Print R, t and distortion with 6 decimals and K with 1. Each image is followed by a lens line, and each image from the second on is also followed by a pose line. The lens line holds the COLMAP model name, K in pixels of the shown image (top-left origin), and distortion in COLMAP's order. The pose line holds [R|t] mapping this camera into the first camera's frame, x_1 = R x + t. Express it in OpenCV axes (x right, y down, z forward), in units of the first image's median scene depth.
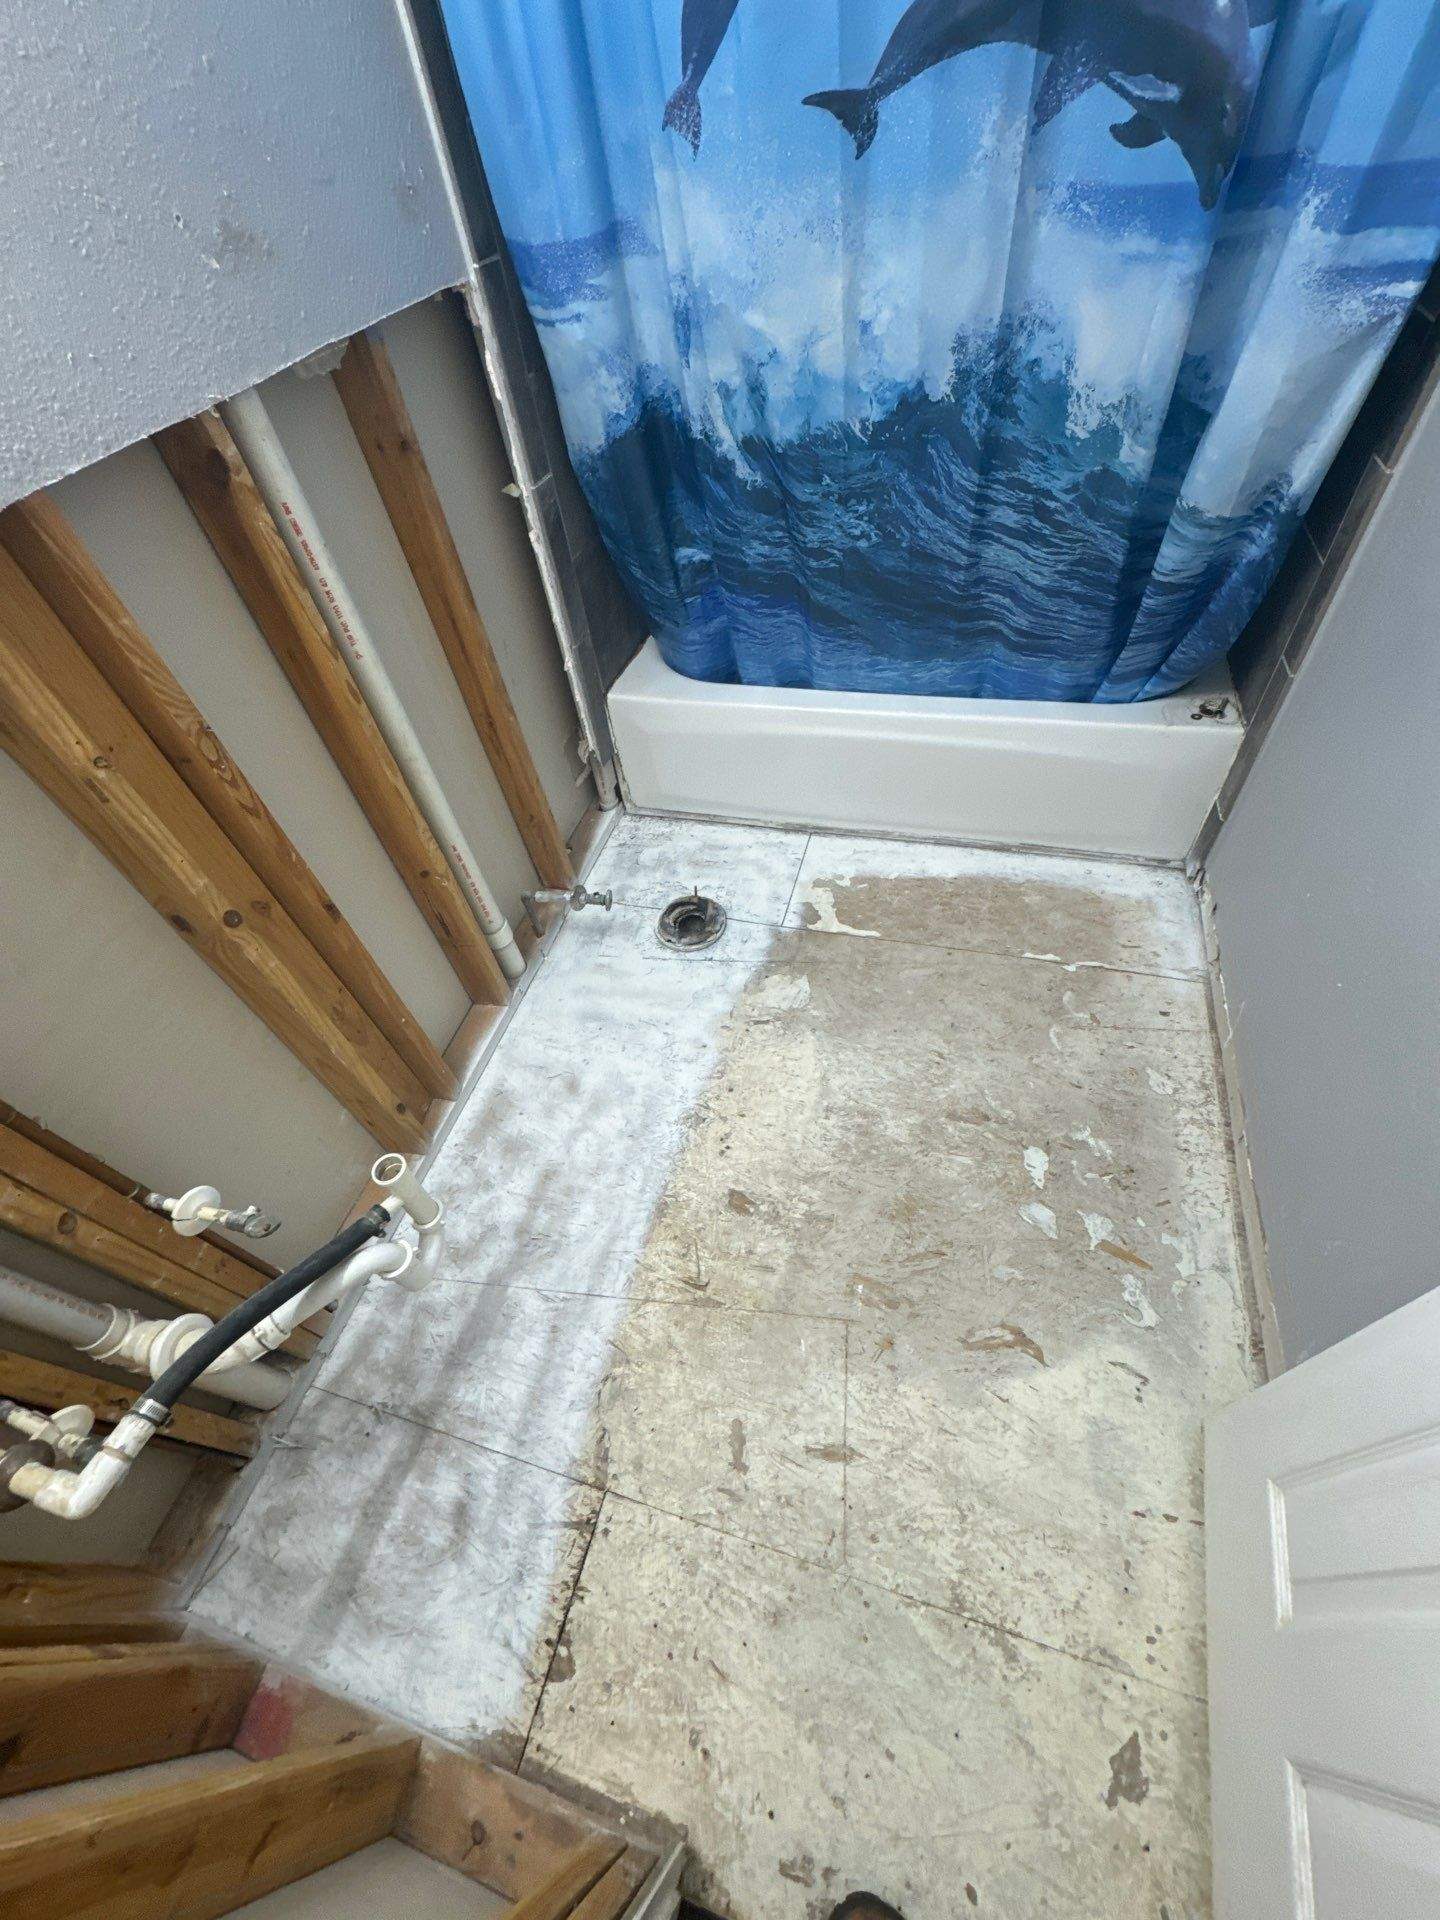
lens RADIAL K [[771.5, 0, 725.5], [0, 771.5, 966.1], [0, 0, 1]] dist [0.002926, -0.003507]
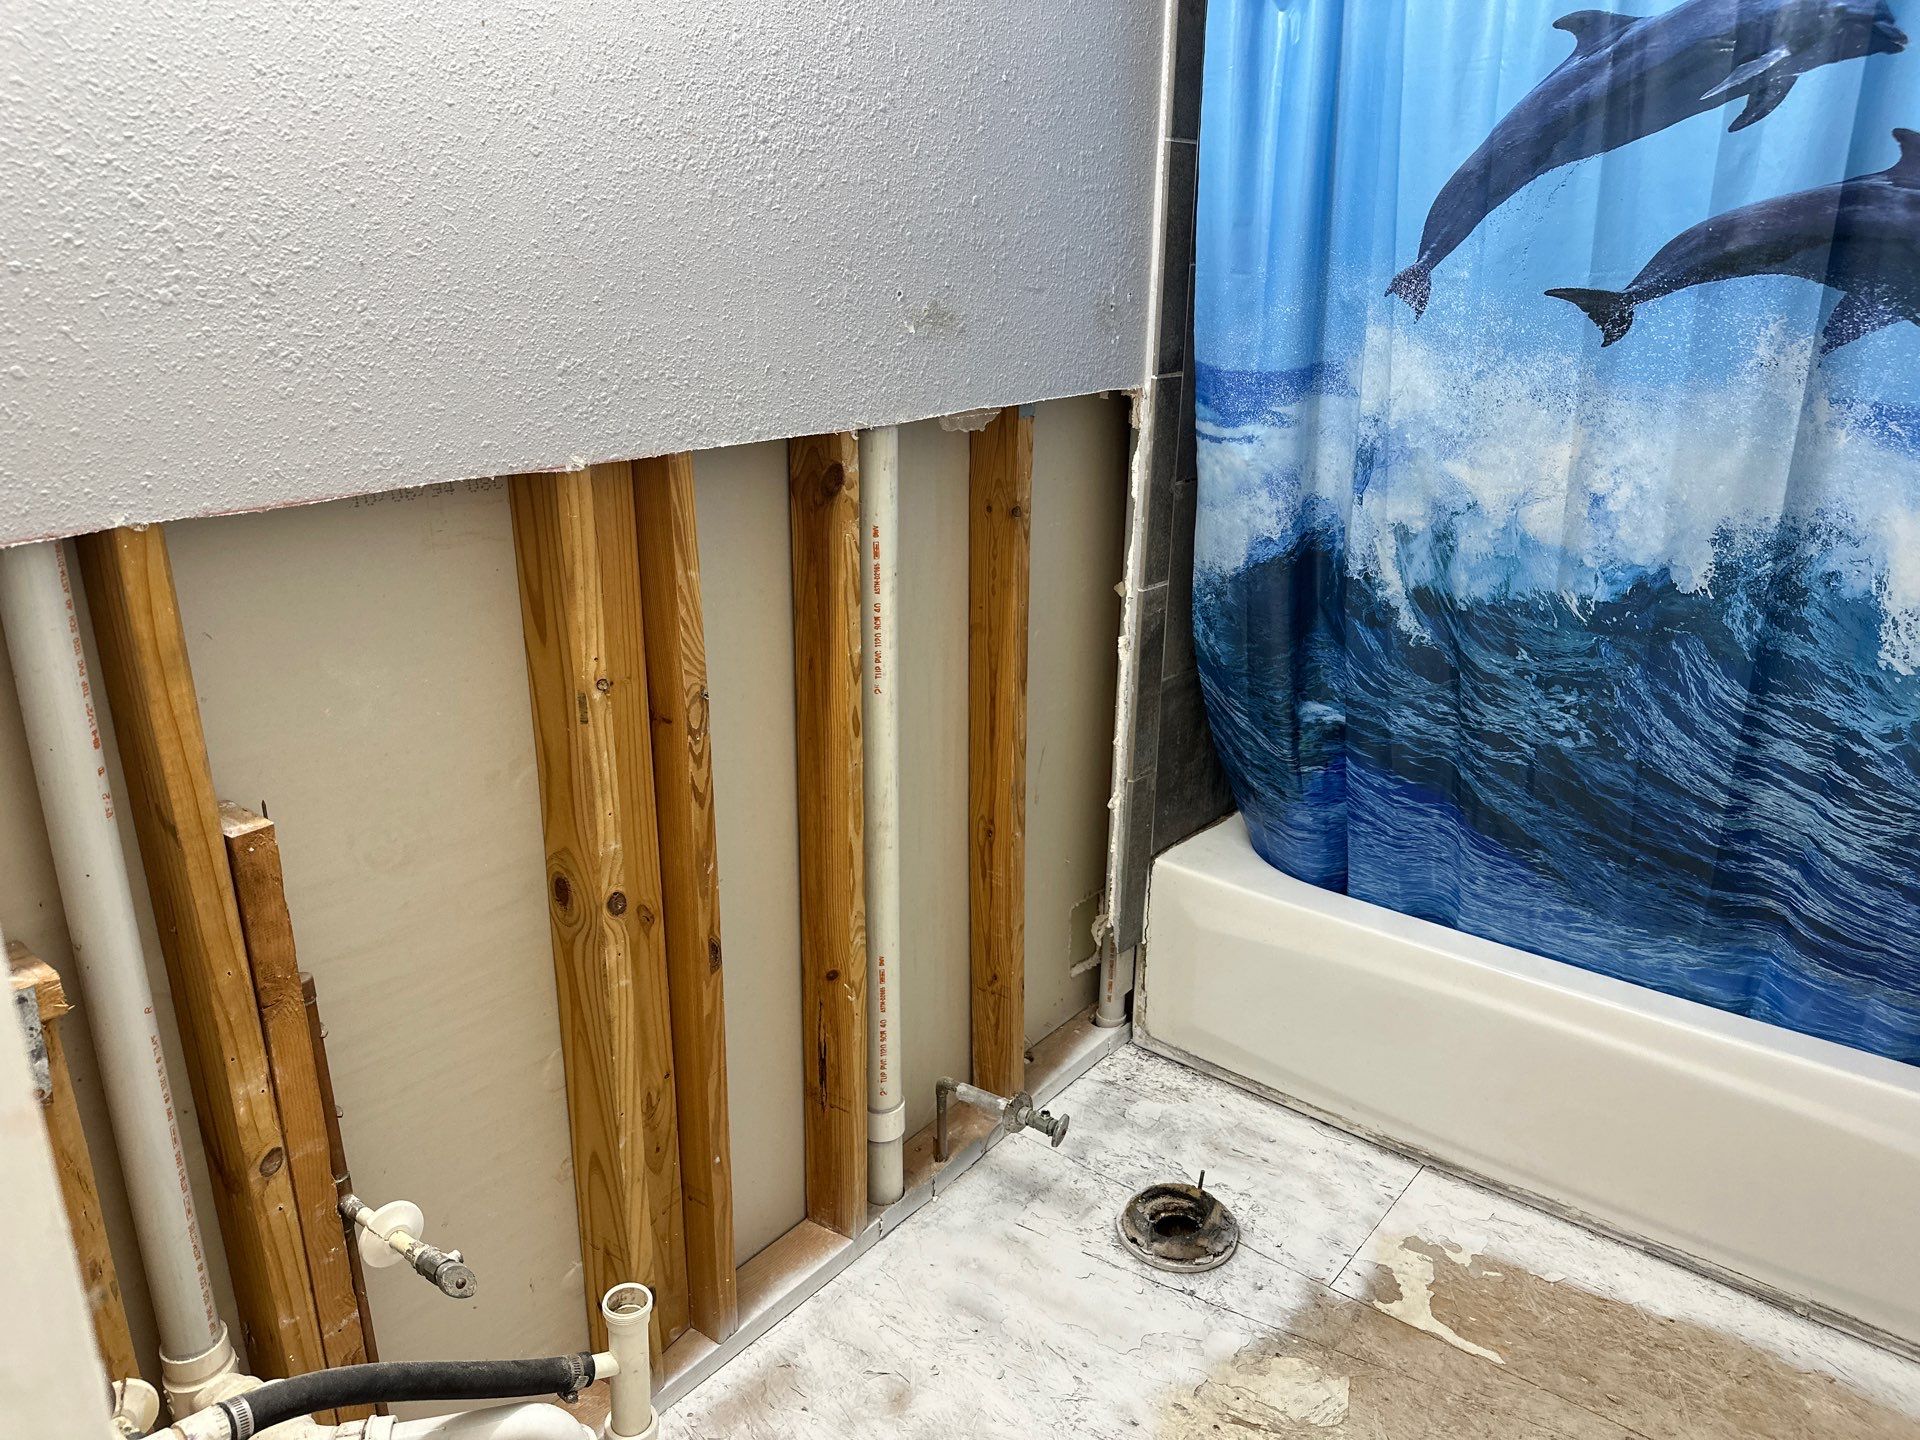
lens RADIAL K [[1390.9, 0, 960.7], [0, 1390.9, 719.4], [0, 0, 1]] dist [0.069125, -0.078201]
pose [[0.916263, 0.227972, -0.329379, 0.101192], [-0.362813, 0.820821, -0.441157, 0.233734], [0.169790, 0.523719, 0.834799, -0.206883]]
